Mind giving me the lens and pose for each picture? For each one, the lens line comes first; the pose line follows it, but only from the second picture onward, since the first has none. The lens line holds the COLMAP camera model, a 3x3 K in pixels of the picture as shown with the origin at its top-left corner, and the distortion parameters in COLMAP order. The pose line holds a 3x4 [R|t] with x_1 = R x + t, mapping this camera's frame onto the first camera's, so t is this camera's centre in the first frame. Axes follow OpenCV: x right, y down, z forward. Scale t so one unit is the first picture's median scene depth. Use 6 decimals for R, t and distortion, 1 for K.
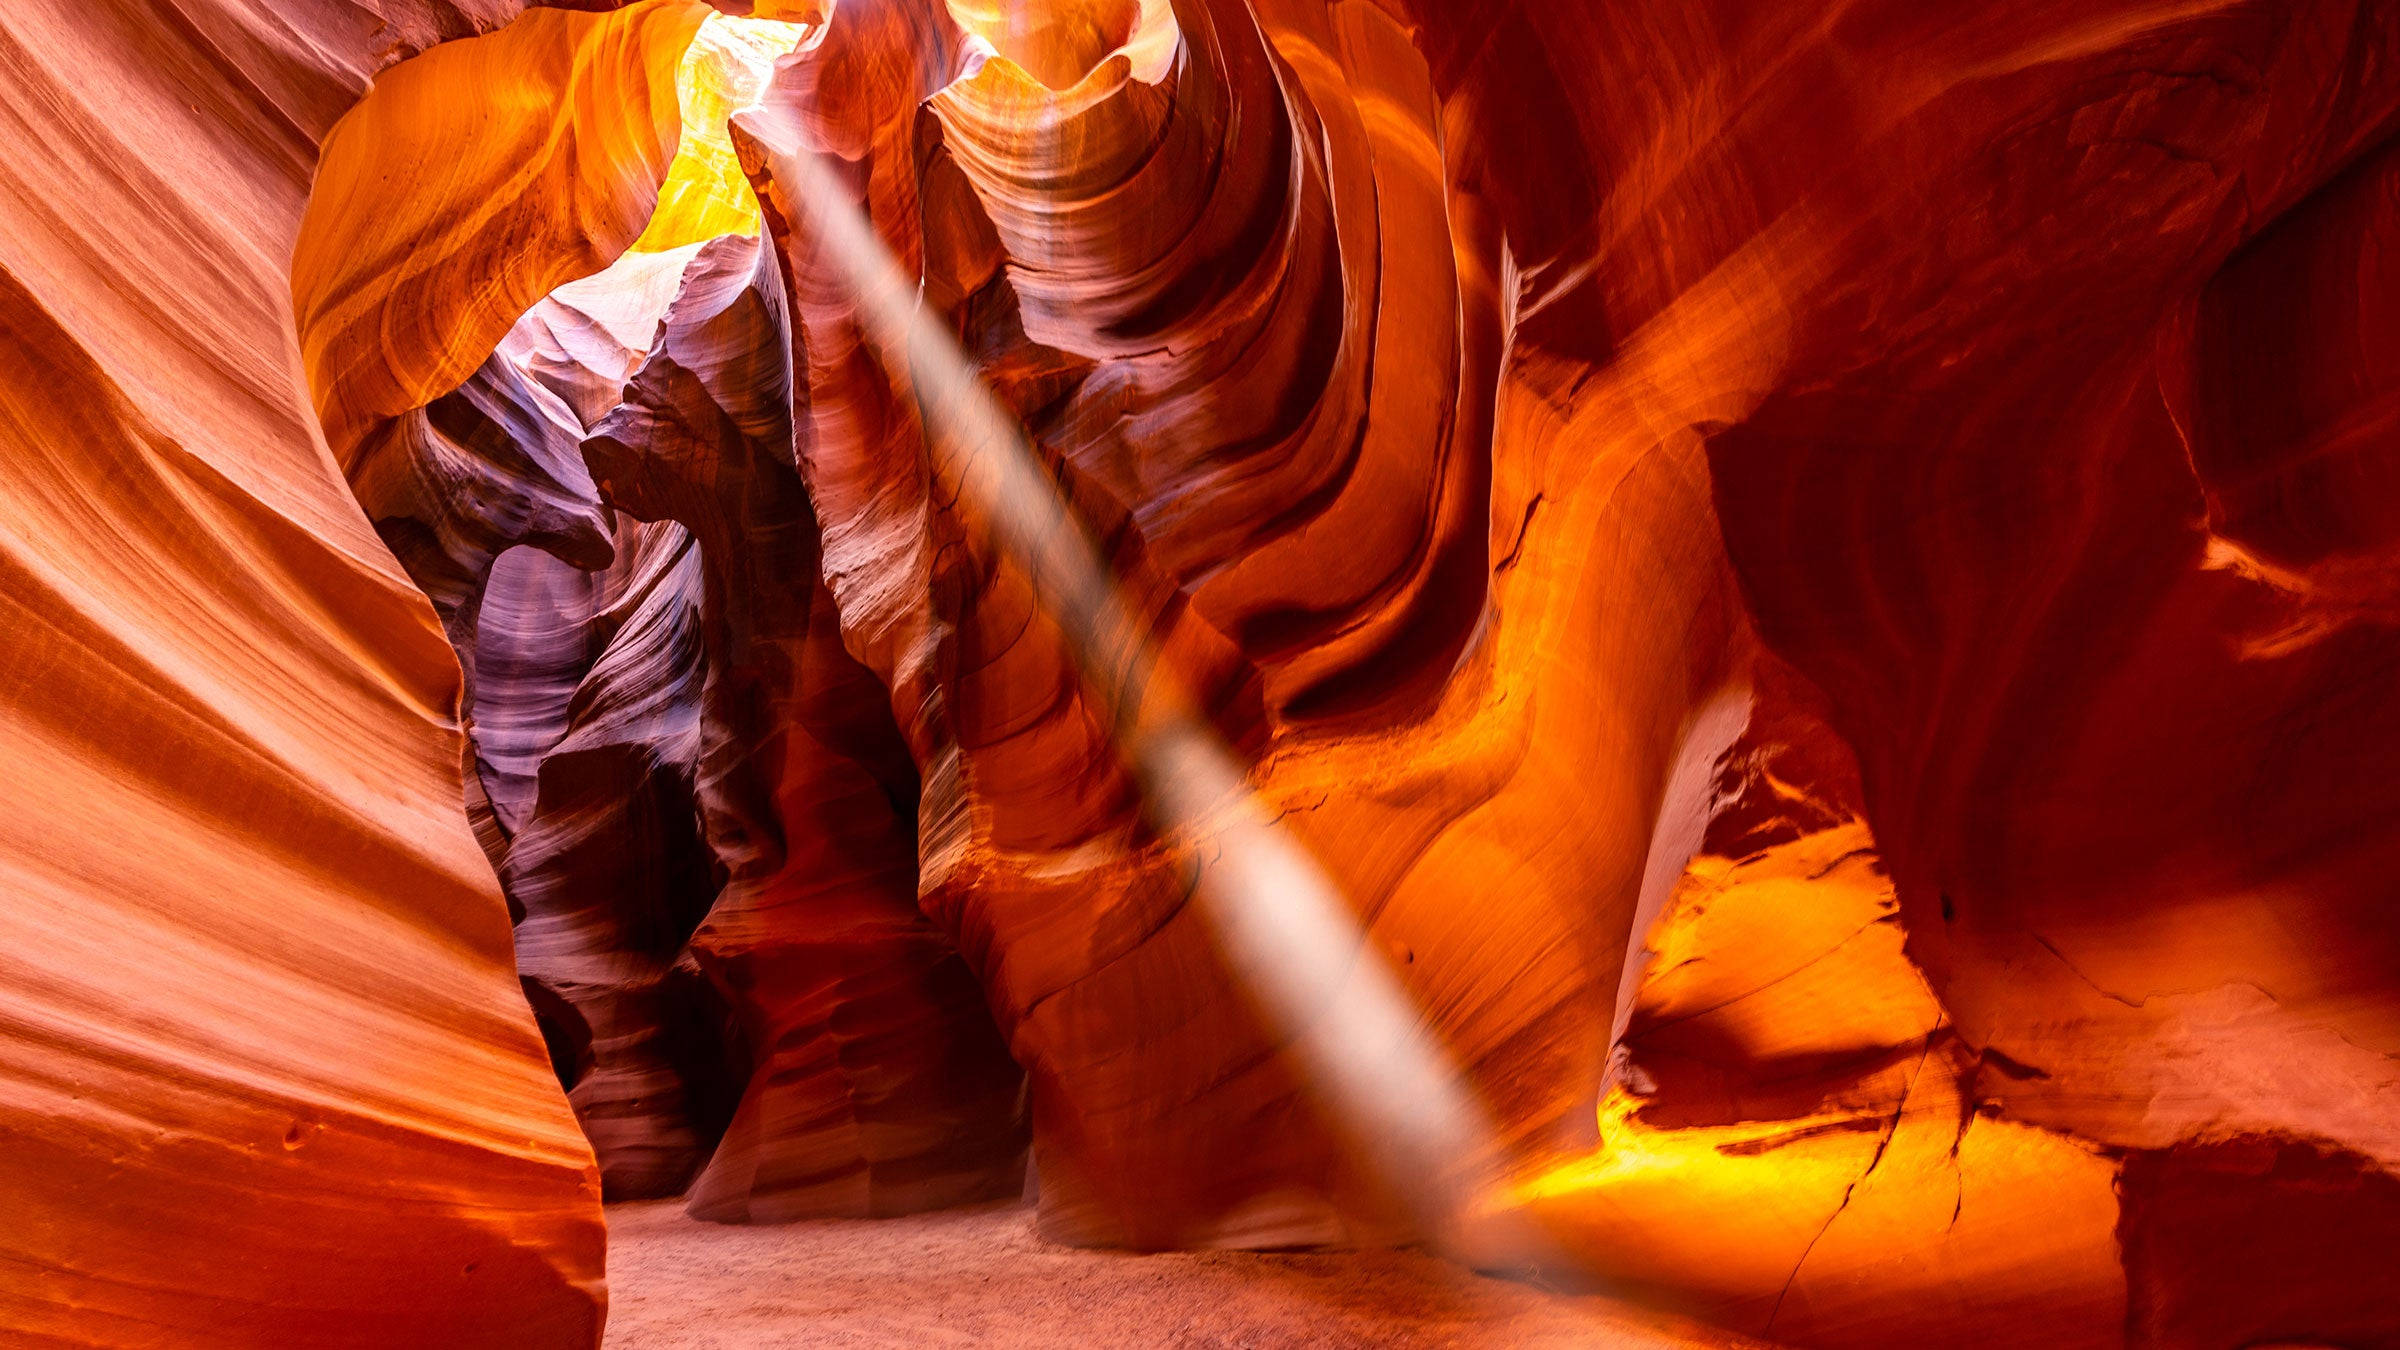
lens RADIAL K [[1094.3, 0, 1201.6], [0, 1094.3, 759.3], [0, 0, 1]] dist [-0.002882, -0.000639]
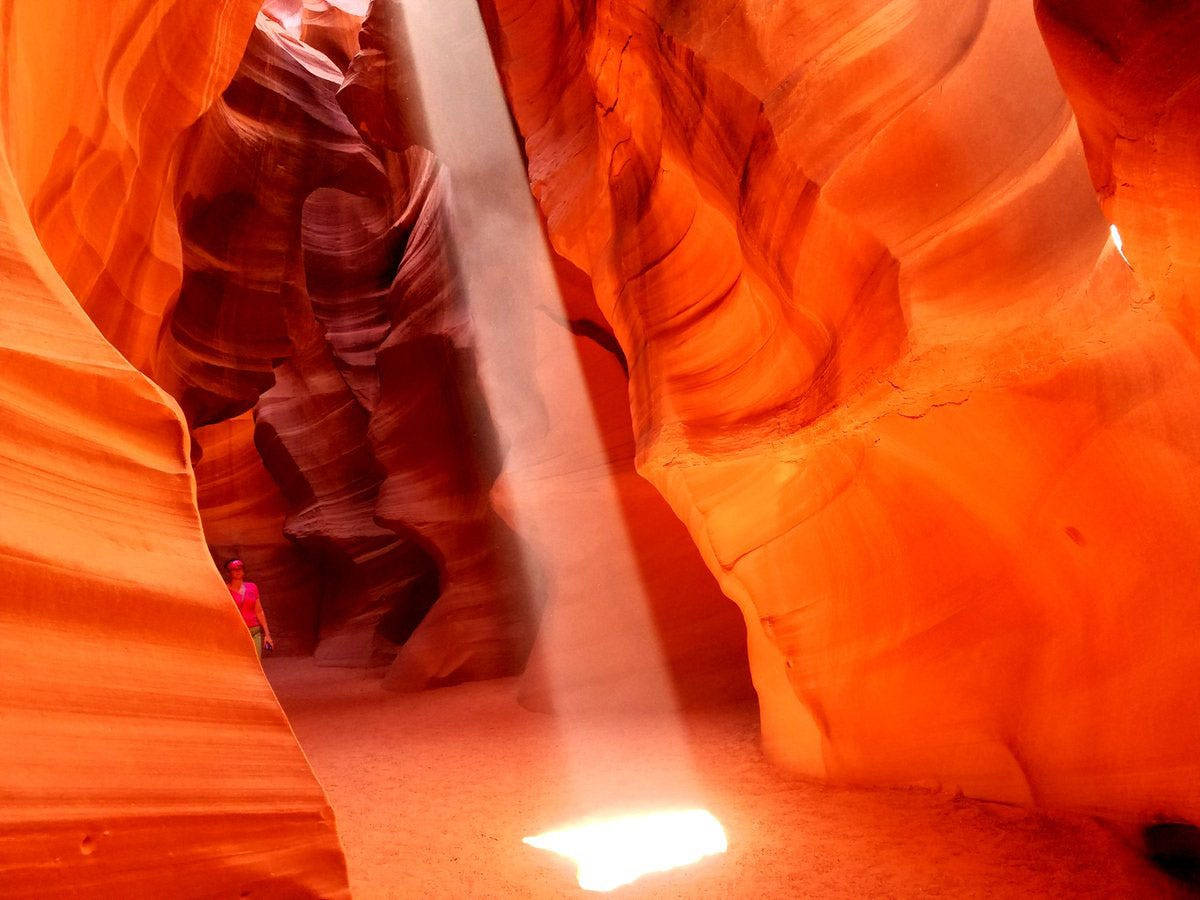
lens RADIAL K [[933.2, 0, 598.0], [0, 933.2, 473.5], [0, 0, 1]] dist [0.202385, -0.365002]
pose [[0.923580, -0.068101, -0.377309, 0.067158], [0.155079, 0.966359, 0.205185, -0.065585], [0.350642, -0.248017, 0.903071, 0.058032]]
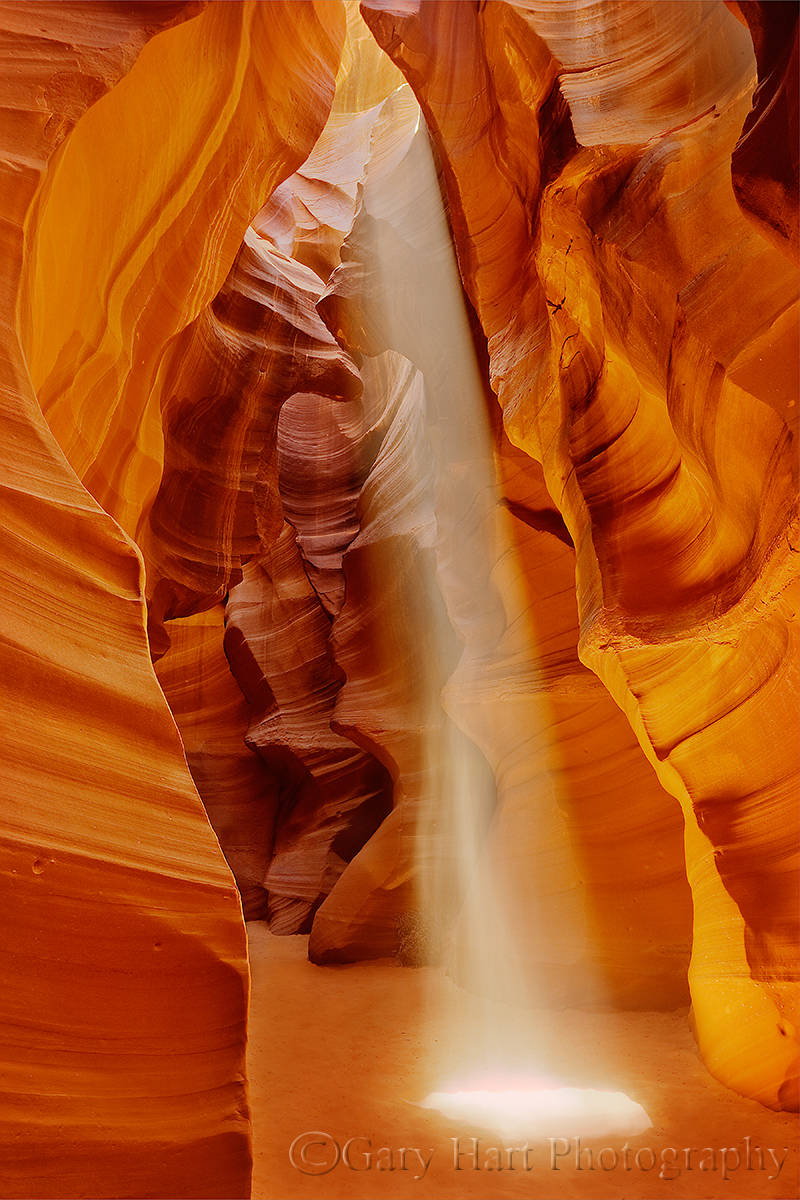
lens RADIAL K [[1080.3, 0, 418.8], [0, 1080.3, 597.6], [0, 0, 1]] dist [-0.002356, 0.005472]
pose [[0.845274, -0.089931, -0.526711, 0.159291], [0.145751, 0.987160, 0.065355, -0.026473], [0.514071, -0.132012, 0.847528, -0.026393]]
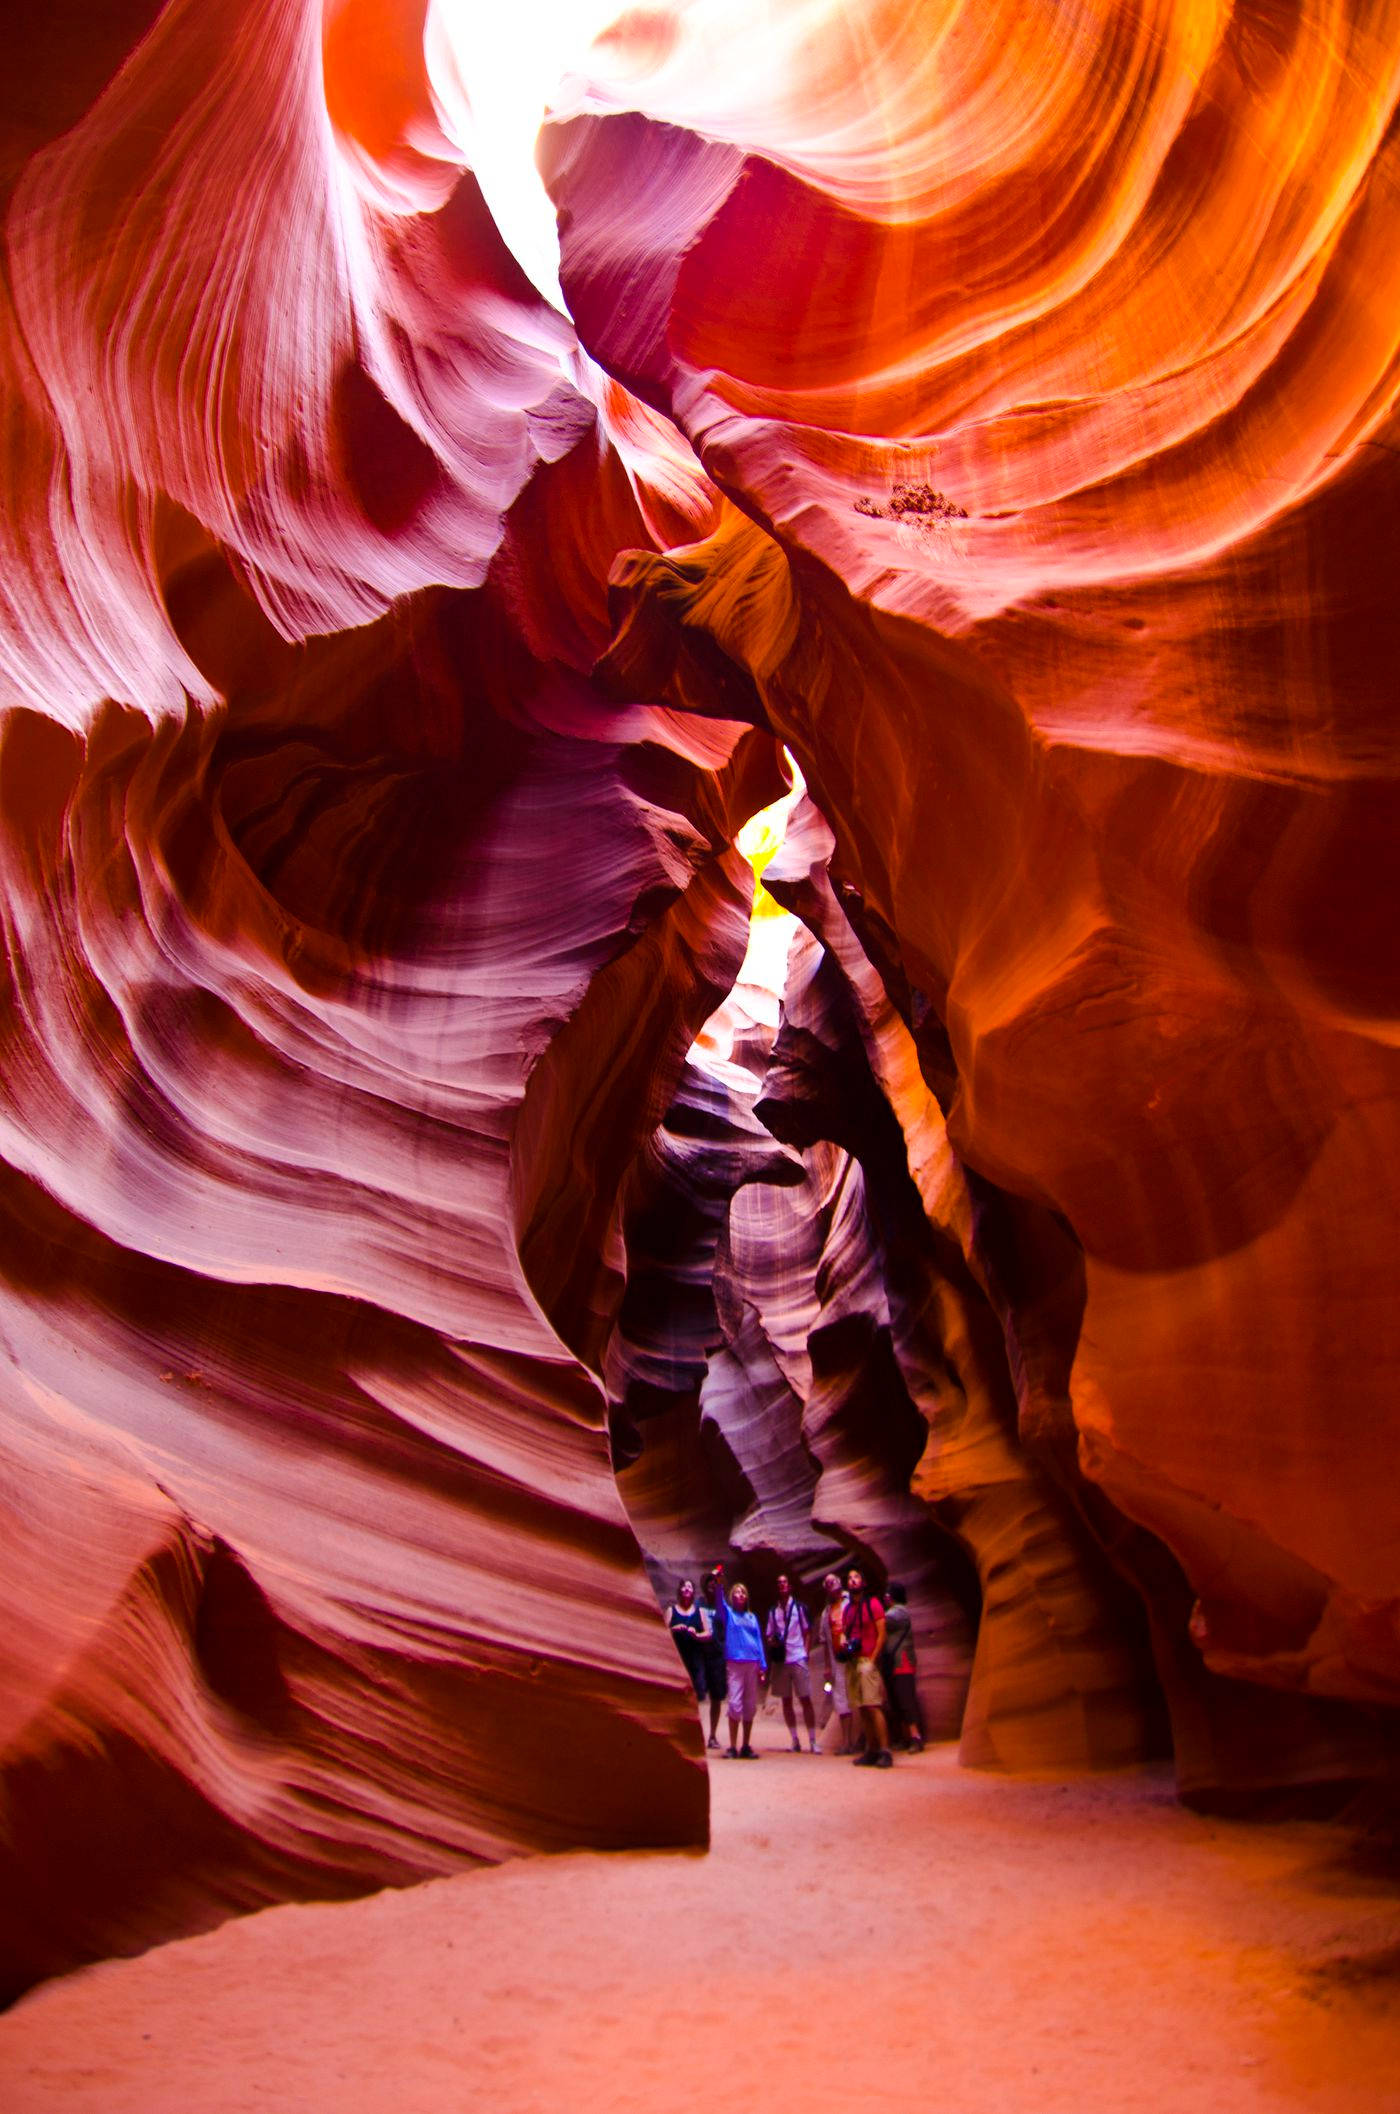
lens RADIAL K [[1145.9, 0, 683.7], [0, 1145.9, 944.9], [0, 0, 1]] dist [-0.000325, -0.001042]
pose [[0.713468, -0.369334, -0.595446, 0.338661], [0.225590, 0.925632, -0.303833, -0.063096], [0.663380, 0.082449, 0.743727, -0.172228]]
